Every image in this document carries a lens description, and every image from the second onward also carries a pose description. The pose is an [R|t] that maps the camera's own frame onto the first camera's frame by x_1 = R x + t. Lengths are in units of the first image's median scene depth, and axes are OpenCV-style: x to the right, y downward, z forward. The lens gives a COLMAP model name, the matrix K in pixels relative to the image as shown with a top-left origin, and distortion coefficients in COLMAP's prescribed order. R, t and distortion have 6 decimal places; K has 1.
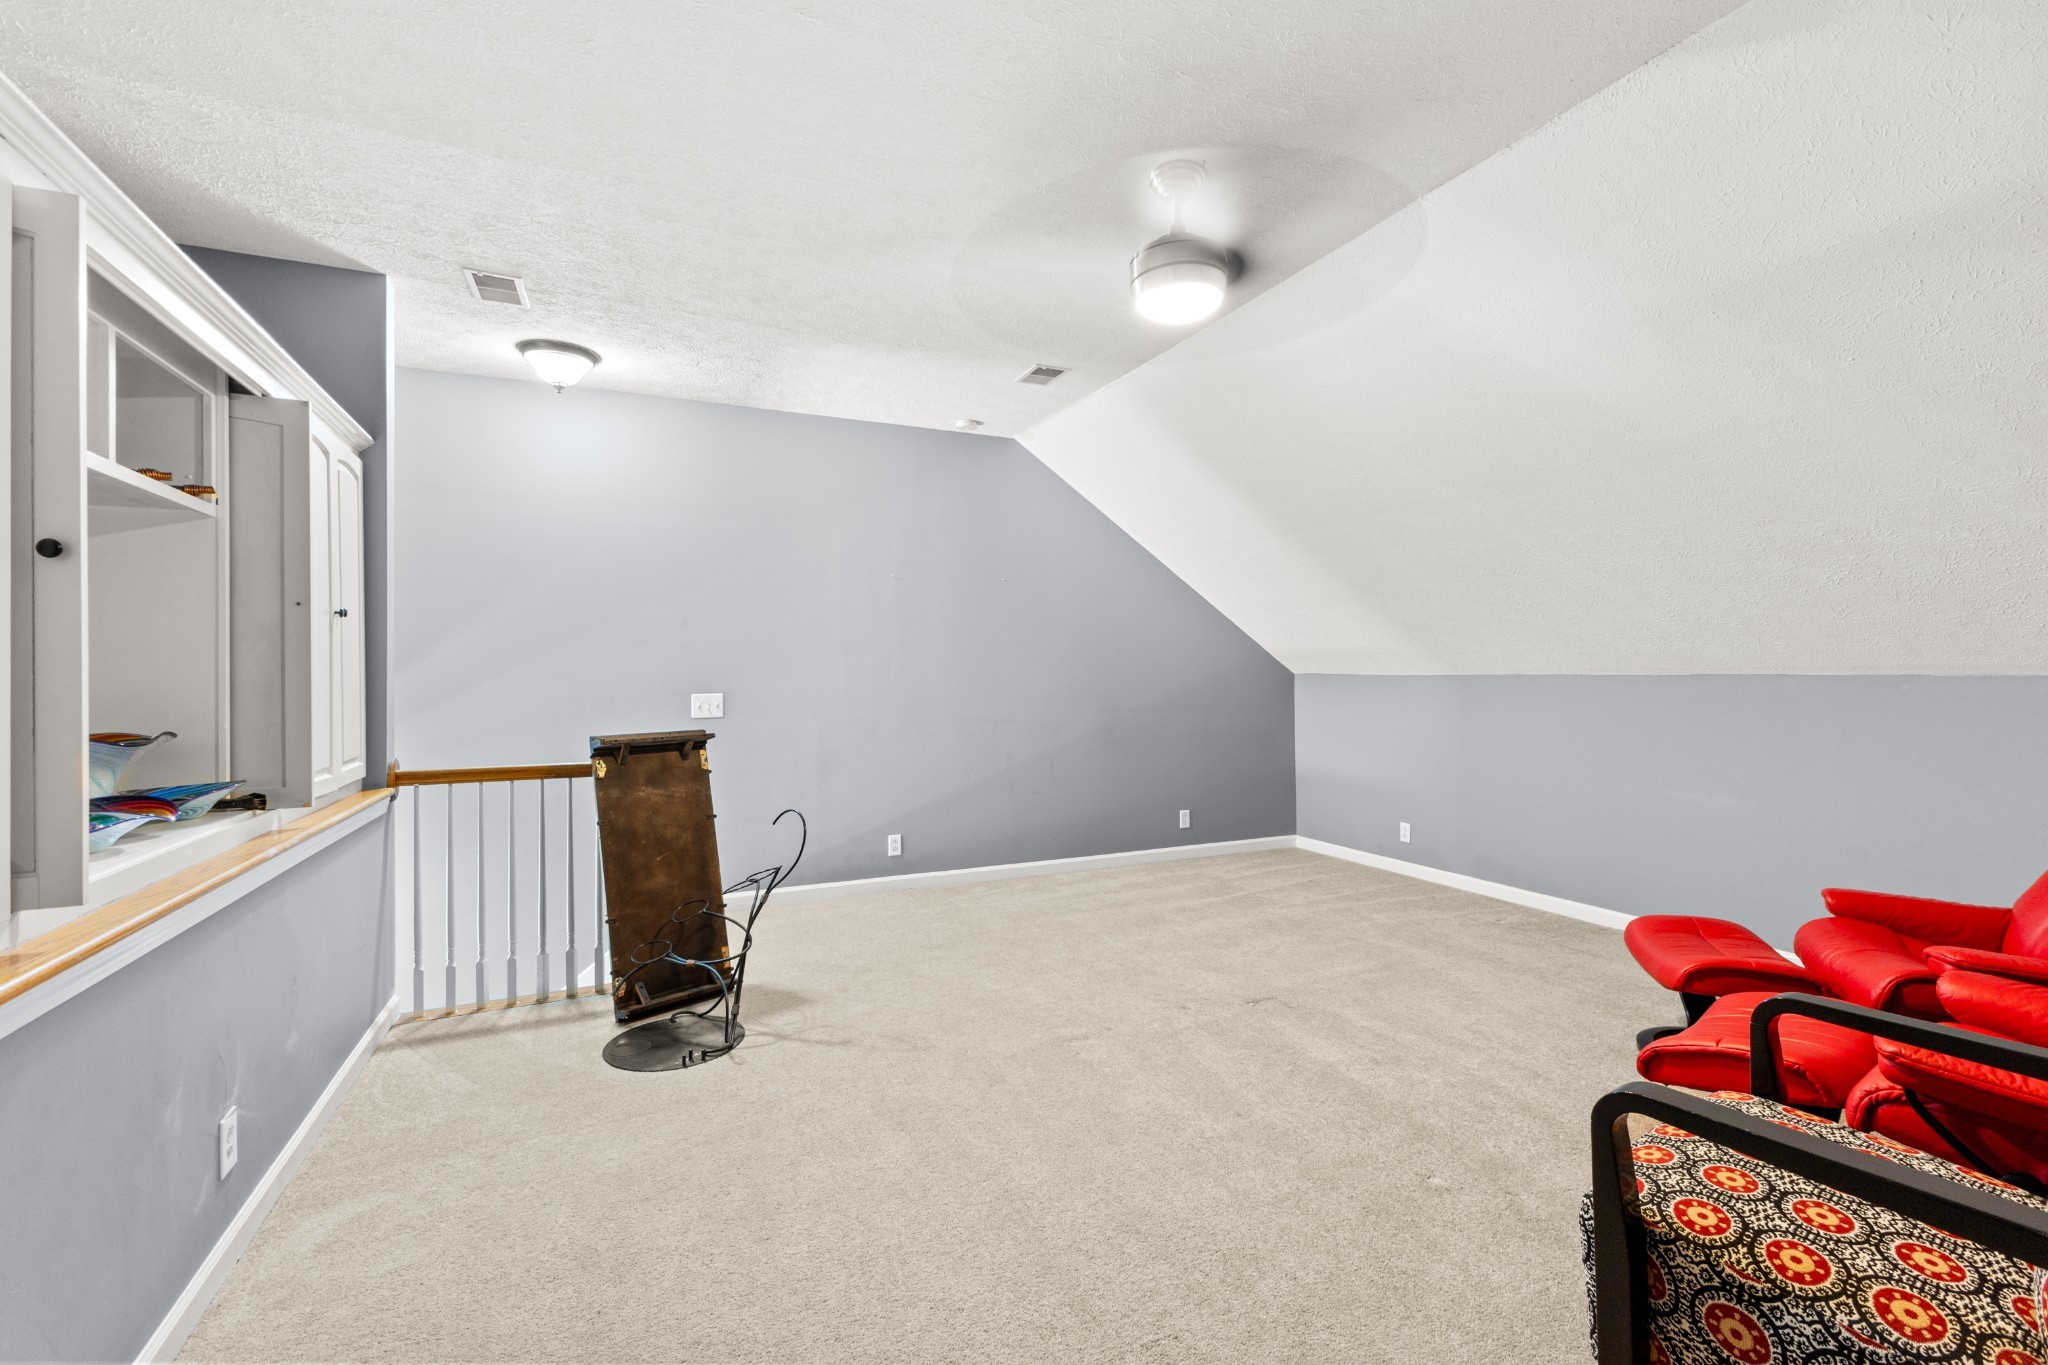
lens RADIAL K [[893.8, 0, 1022.0], [0, 893.8, 679.2], [0, 0, 1]] dist [0.003068, -0.000321]
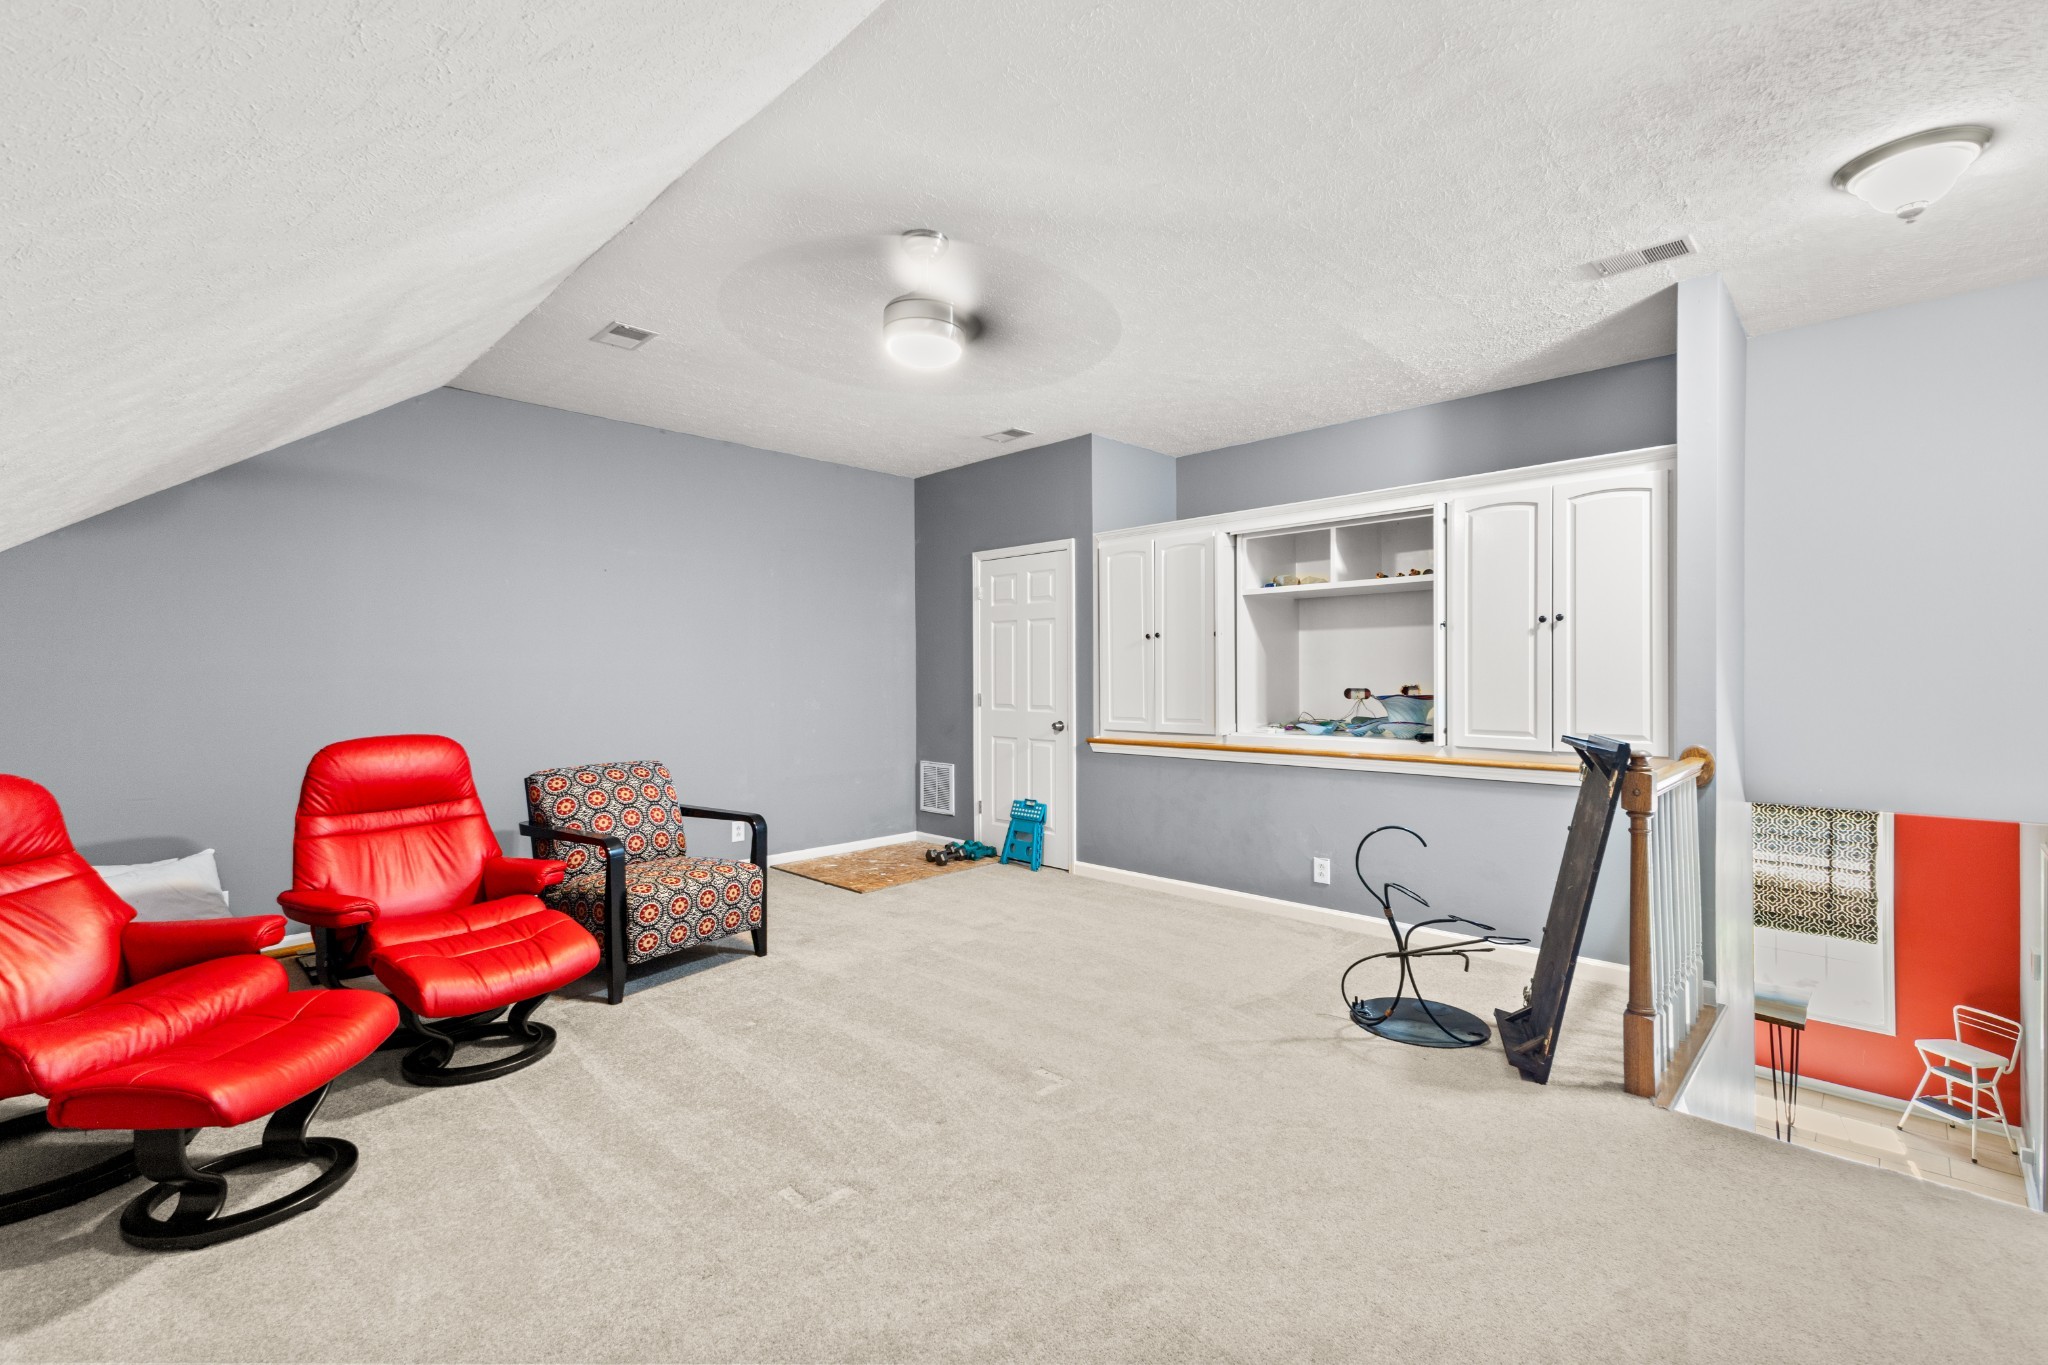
lens RADIAL K [[893.8, 0, 1022.0], [0, 893.8, 679.2], [0, 0, 1]] dist [0.003068, -0.000321]
pose [[-0.937498, 0.007115, -0.347919, 0.394654], [0.003642, 0.999937, 0.010635, -0.003927], [0.347973, 0.008704, -0.937464, 1.790022]]
